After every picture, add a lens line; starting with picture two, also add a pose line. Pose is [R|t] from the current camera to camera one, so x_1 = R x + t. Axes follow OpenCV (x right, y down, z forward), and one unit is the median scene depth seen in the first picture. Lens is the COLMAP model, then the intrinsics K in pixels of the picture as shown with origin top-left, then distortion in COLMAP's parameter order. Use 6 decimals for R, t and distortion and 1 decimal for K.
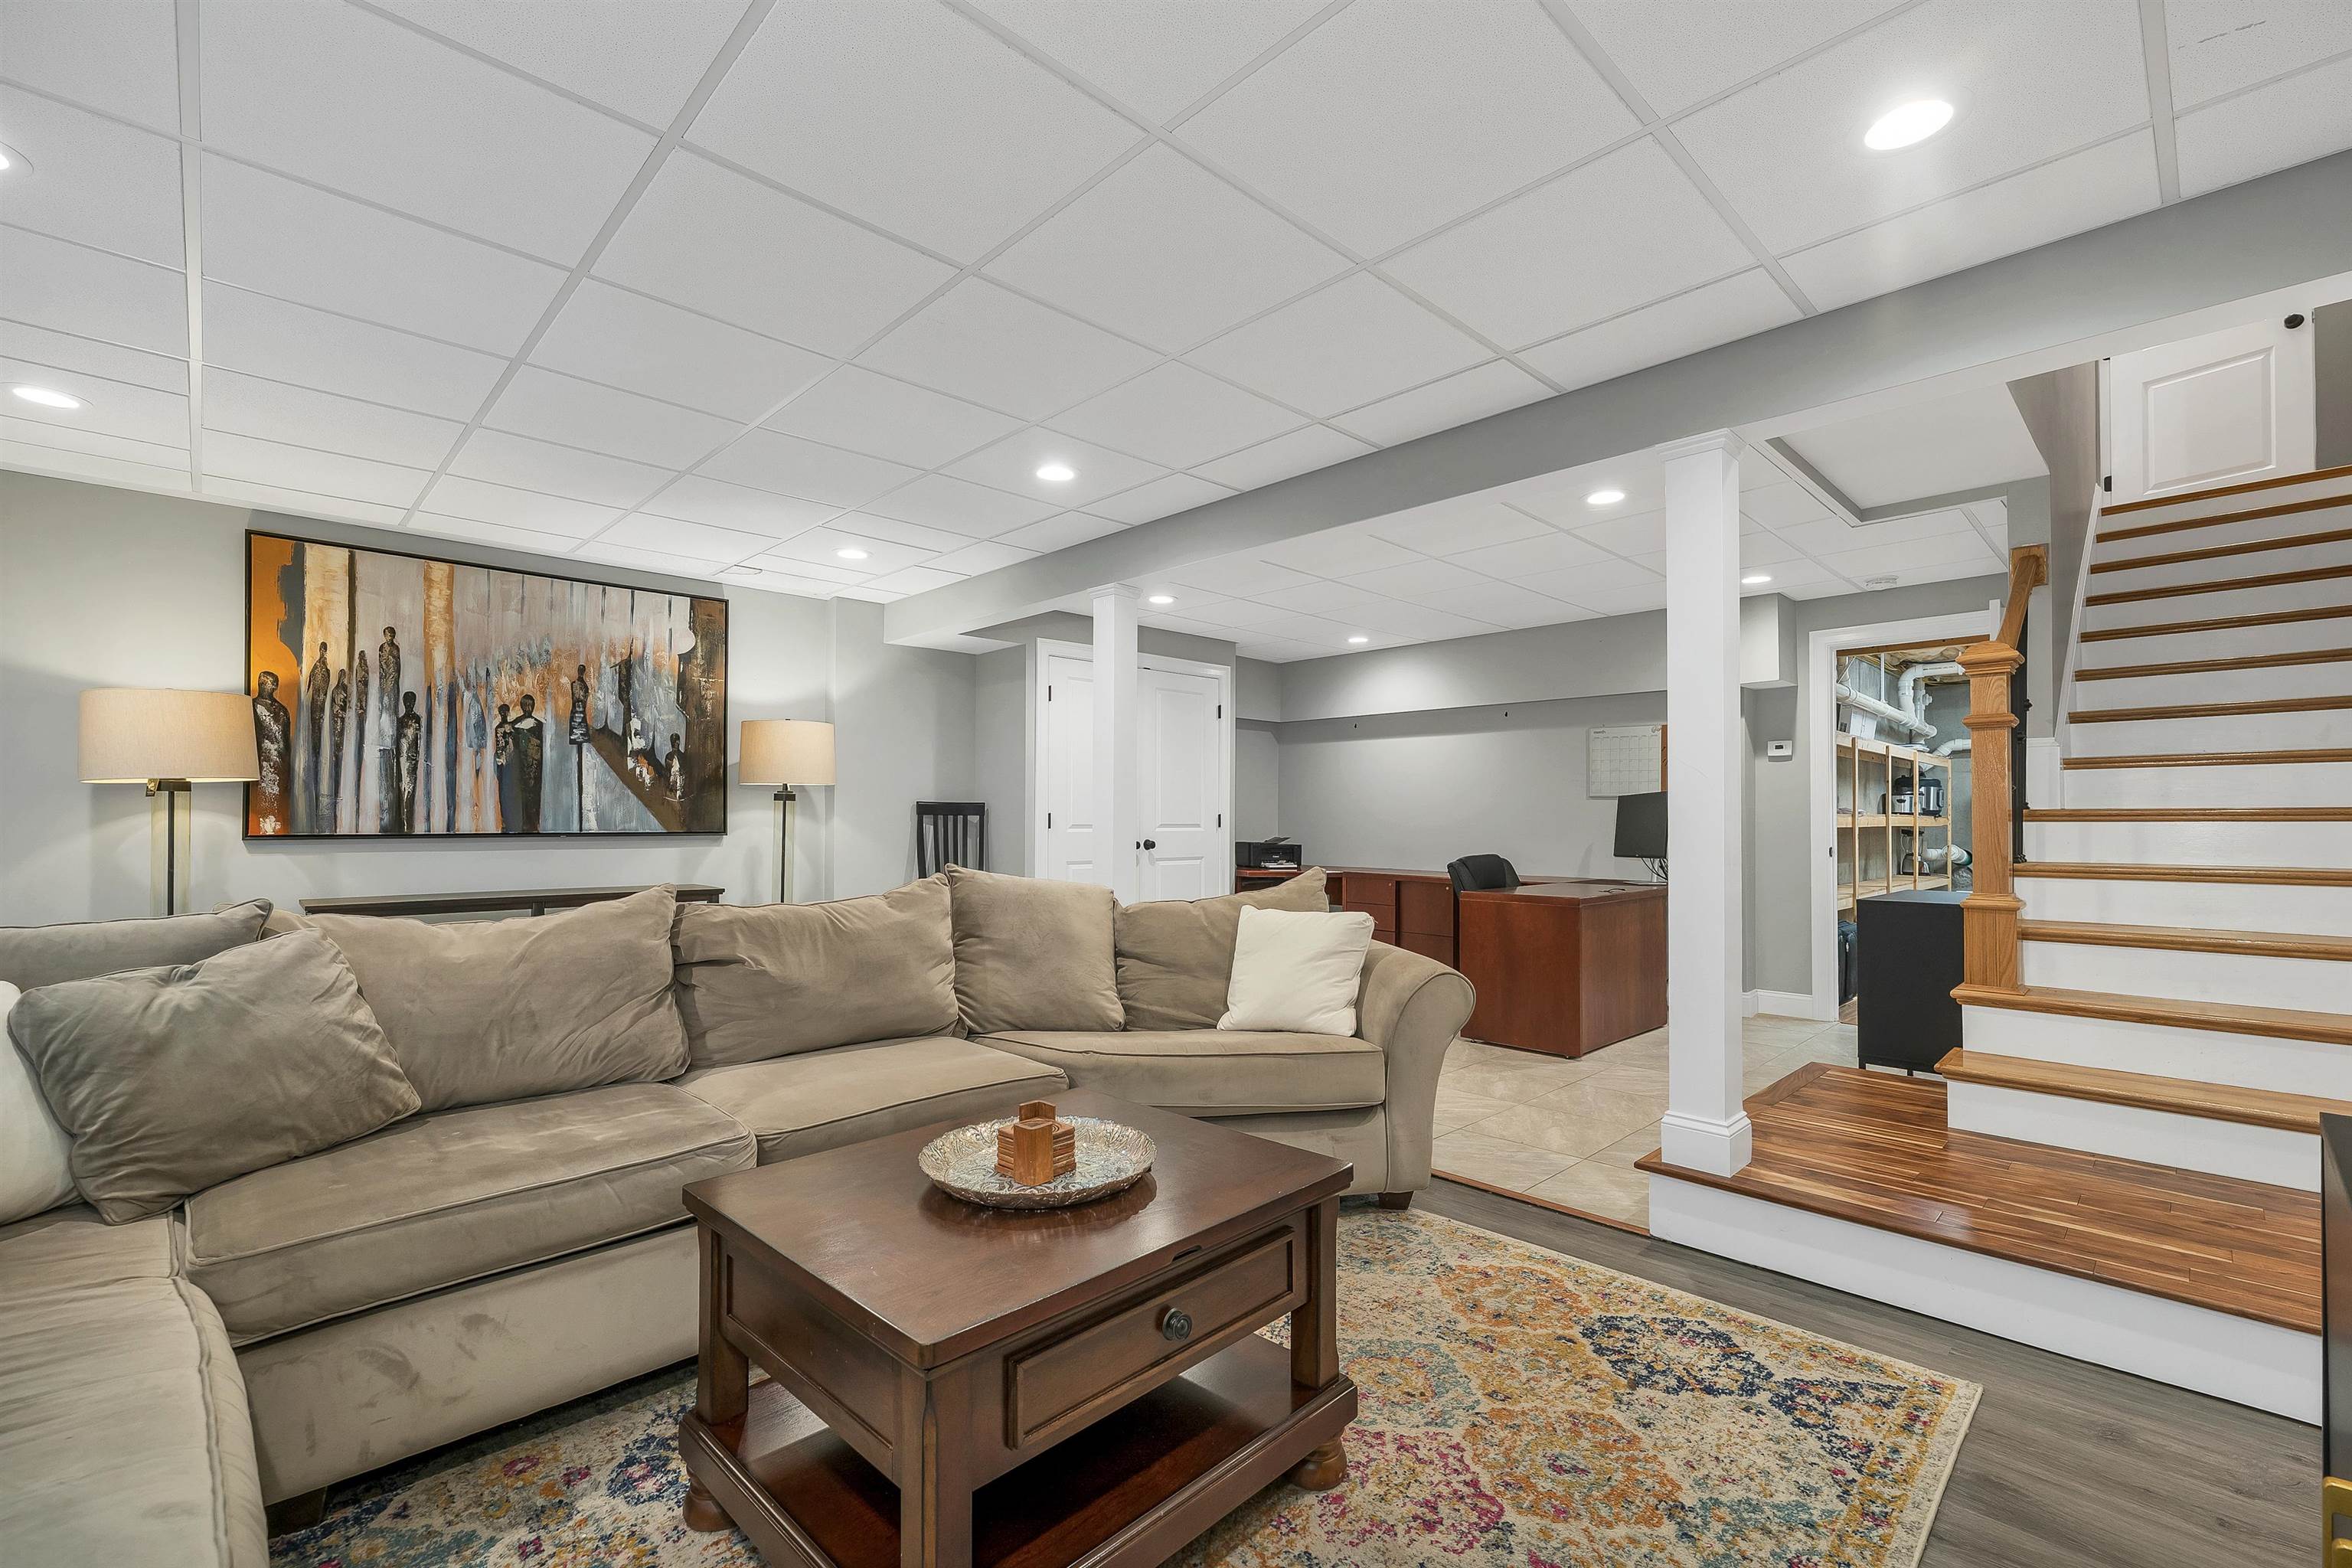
lens RADIAL K [[989.8, 0, 1166.5], [0, 989.8, 800.4], [0, 0, 1]] dist [0.007166, -0.003174]
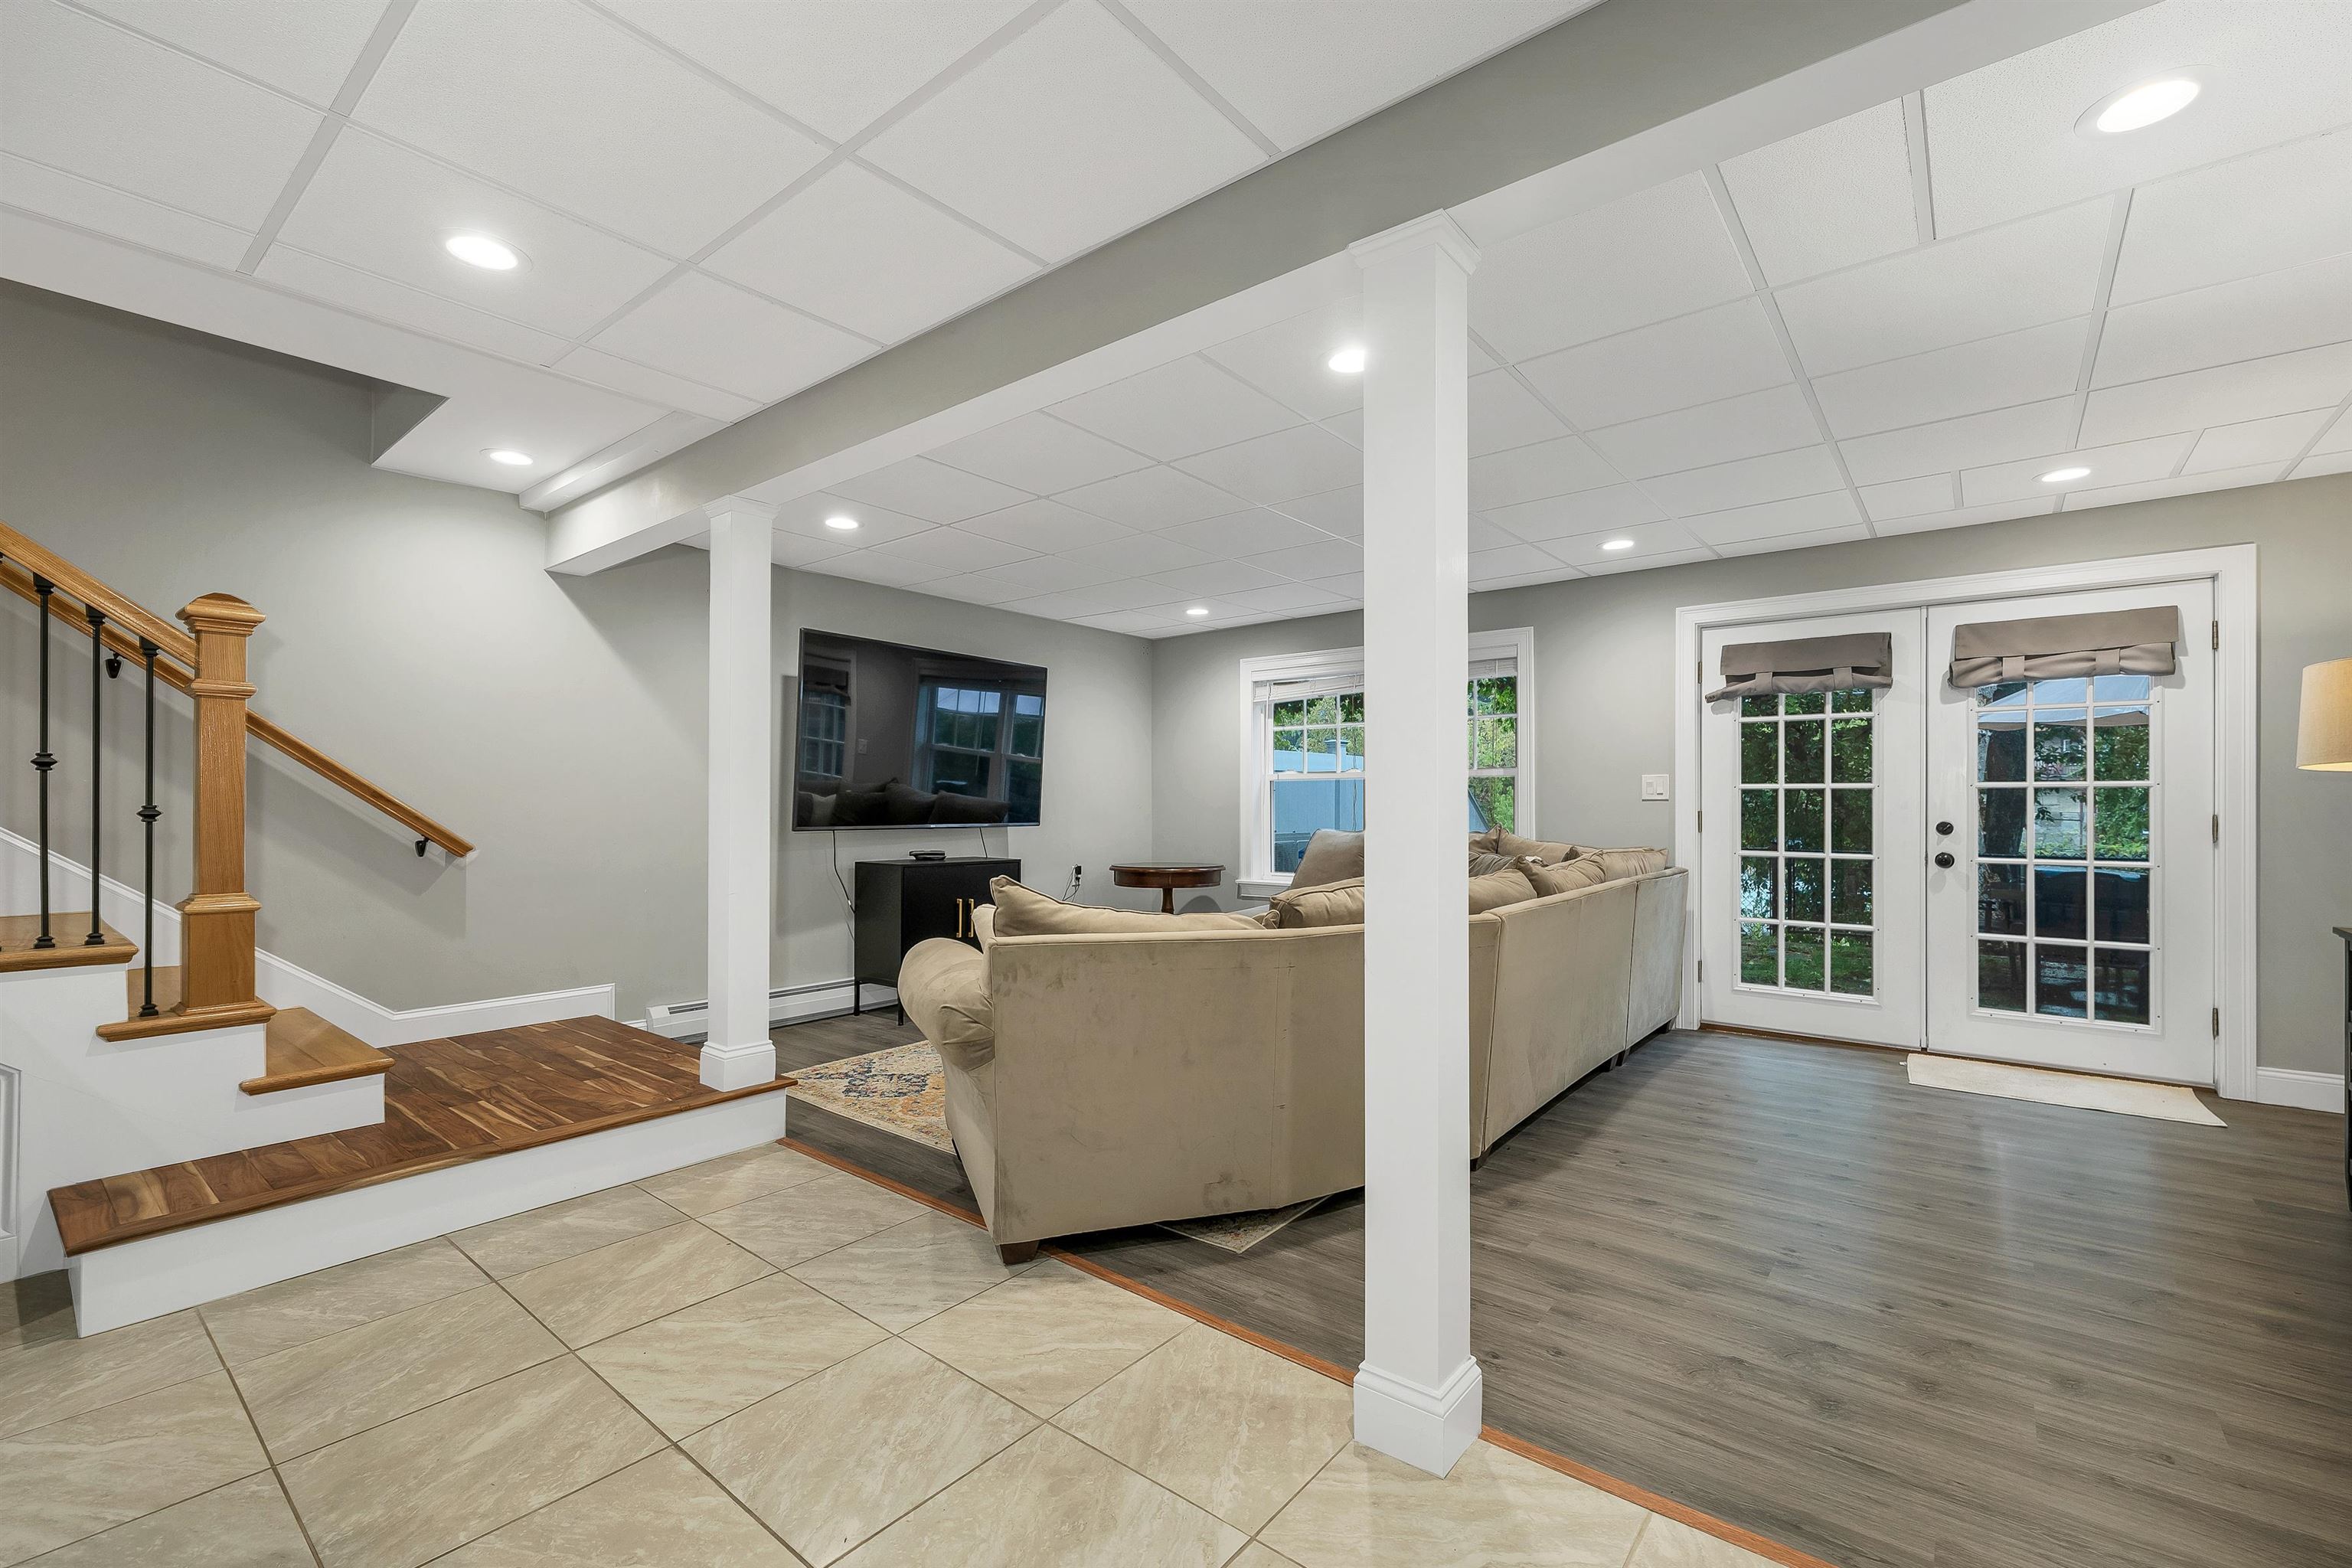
lens RADIAL K [[989.8, 0, 1181.8], [0, 989.8, 795.1], [0, 0, 1]] dist [0.007166, -0.003174]
pose [[-0.991141, -0.005943, -0.132683, 0.089379], [-0.002949, 0.999737, -0.022757, 0.017443], [0.132784, -0.022164, -0.990897, 1.302189]]
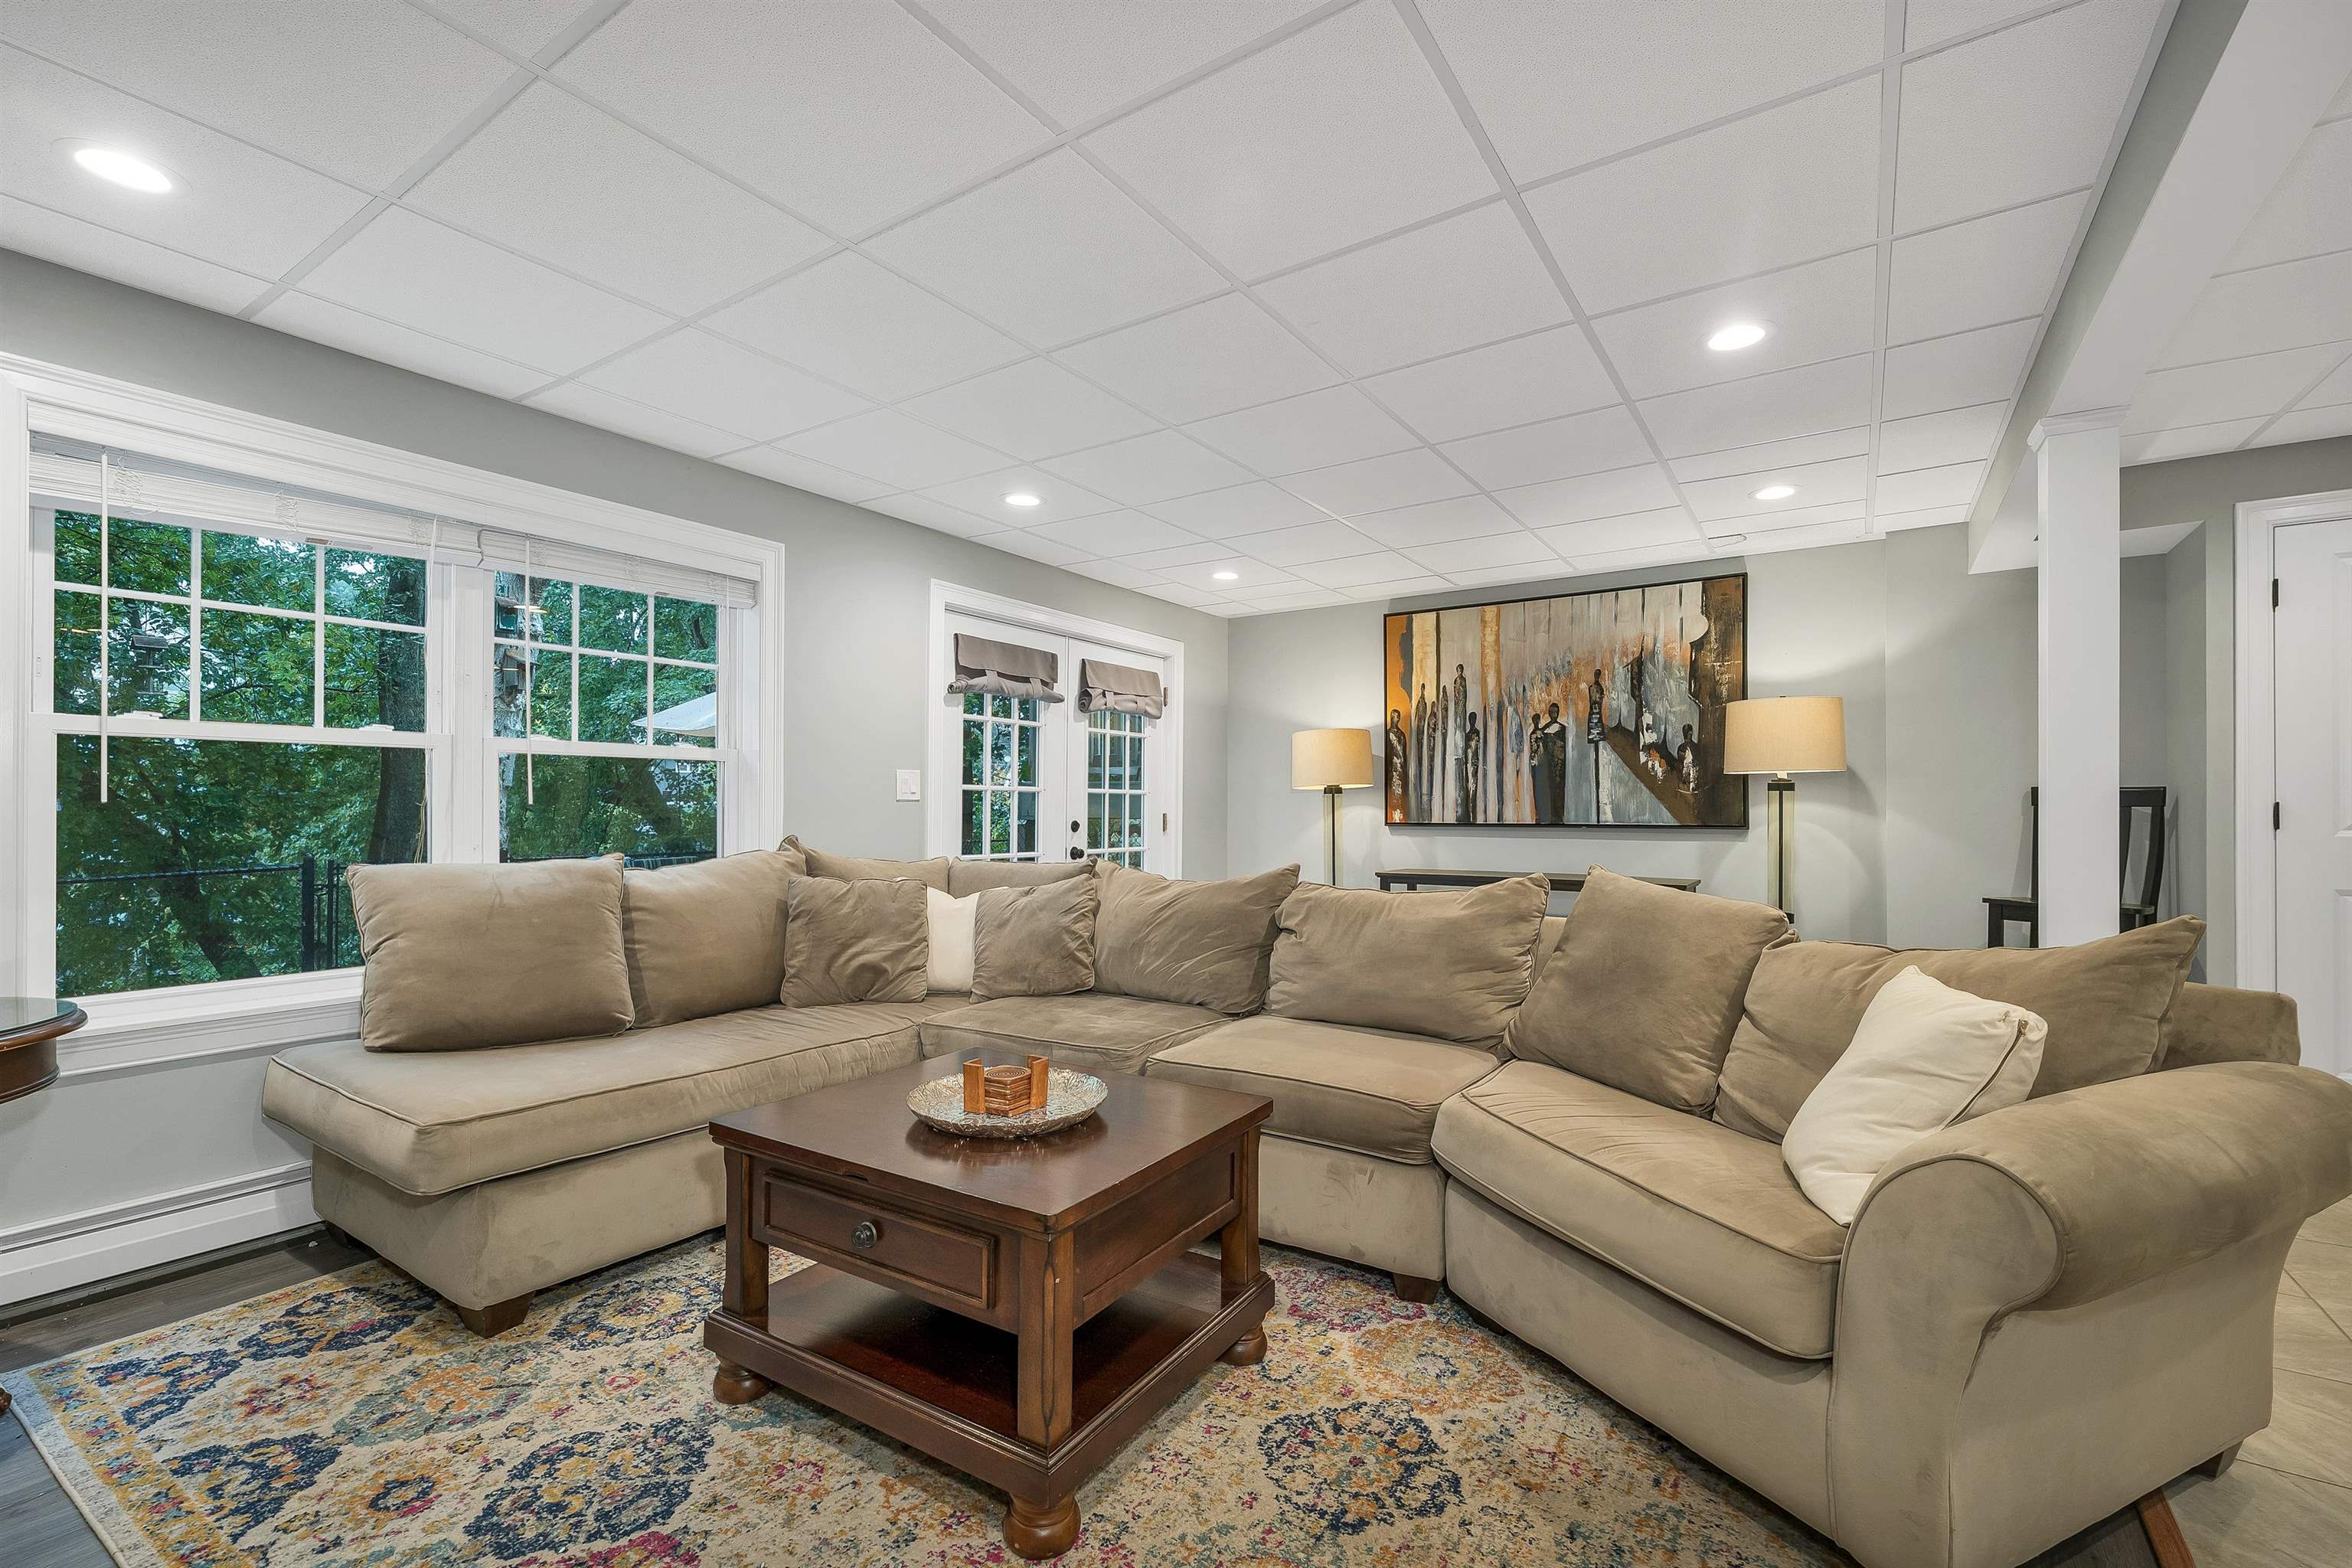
lens RADIAL K [[989.8, 0, 1184.0], [0, 989.8, 801.3], [0, 0, 1]] dist [0.007166, -0.003174]
pose [[0.242069, -0.009353, -0.970214, 0.363690], [0.018017, 0.999824, -0.005143, 0.004913], [0.970092, -0.016236, 0.242195, 0.310804]]
